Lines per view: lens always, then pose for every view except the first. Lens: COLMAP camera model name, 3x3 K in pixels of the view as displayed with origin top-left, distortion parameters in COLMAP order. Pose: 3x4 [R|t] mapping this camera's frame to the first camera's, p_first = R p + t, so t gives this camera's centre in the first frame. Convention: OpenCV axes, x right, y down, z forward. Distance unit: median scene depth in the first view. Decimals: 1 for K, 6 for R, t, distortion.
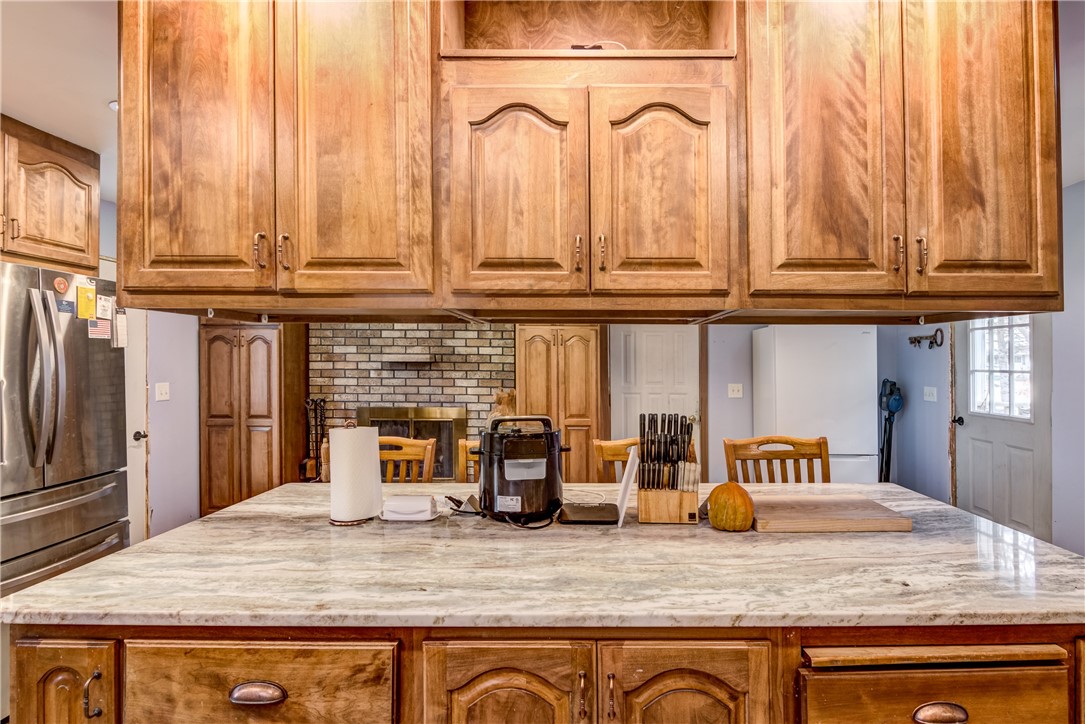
lens RADIAL K [[556.3, 0, 547.6], [0, 556.3, 357.5], [0, 0, 1]] dist [-0.000030, -0.002977]
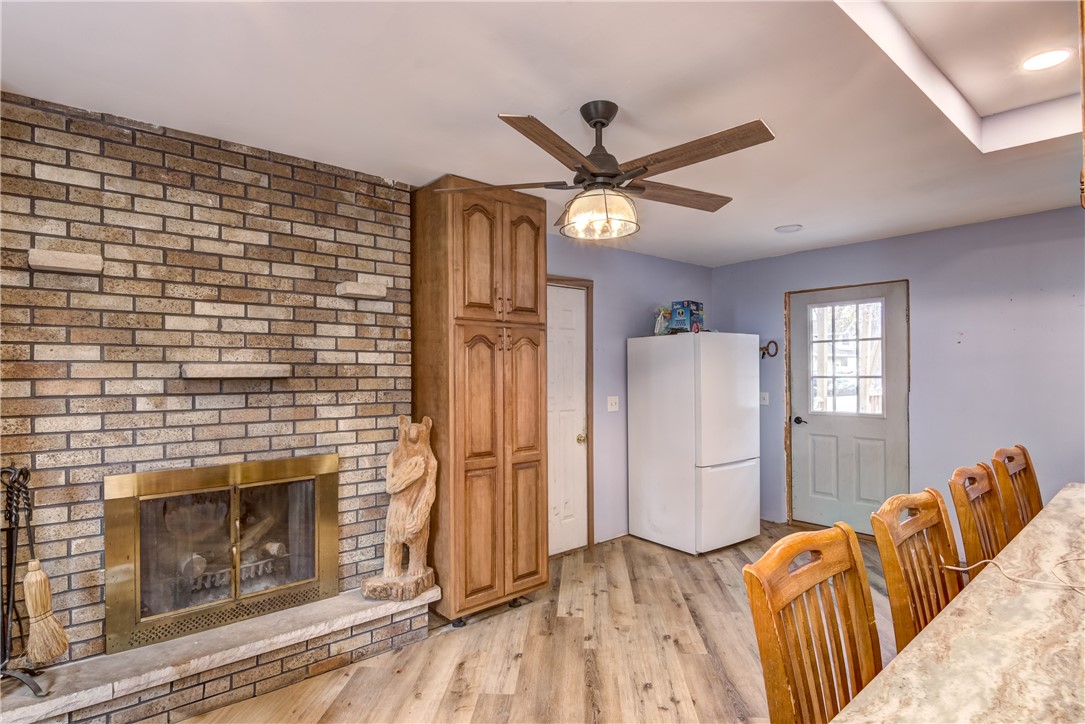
lens RADIAL K [[556.3, 0, 543.3], [0, 556.3, 367.0], [0, 0, 1]] dist [-0.000030, -0.002977]
pose [[0.751532, -0.003126, 0.659689, -0.371940], [0.009768, 0.999932, -0.006389, 0.003717], [-0.659624, 0.011245, 0.751511, 0.407580]]
